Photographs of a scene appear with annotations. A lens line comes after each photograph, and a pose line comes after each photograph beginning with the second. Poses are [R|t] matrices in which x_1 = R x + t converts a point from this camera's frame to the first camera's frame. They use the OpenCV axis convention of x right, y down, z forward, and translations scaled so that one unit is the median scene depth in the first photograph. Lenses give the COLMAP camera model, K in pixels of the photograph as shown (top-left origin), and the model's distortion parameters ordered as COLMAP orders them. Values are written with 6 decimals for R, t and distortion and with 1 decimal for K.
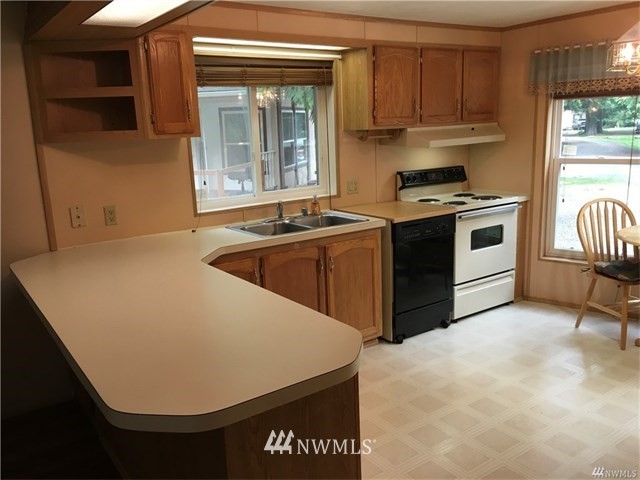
lens RADIAL K [[550.3, 0, 320.0], [0, 550.3, 240.0], [0, 0, 1]] dist [0.071497, -0.091412]
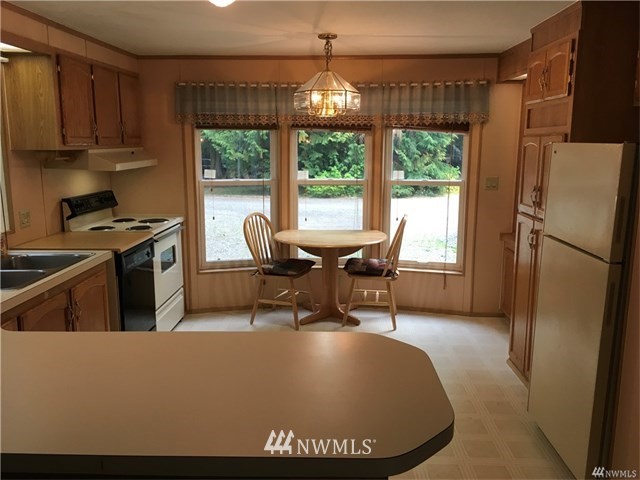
lens RADIAL K [[550.3, 0, 320.0], [0, 550.3, 240.0], [0, 0, 1]] dist [0.071497, -0.091412]
pose [[0.596186, -0.103457, 0.796152, -0.349232], [0.141994, 0.989617, 0.022267, -0.022674], [-0.790190, 0.099774, 0.604686, 0.164307]]
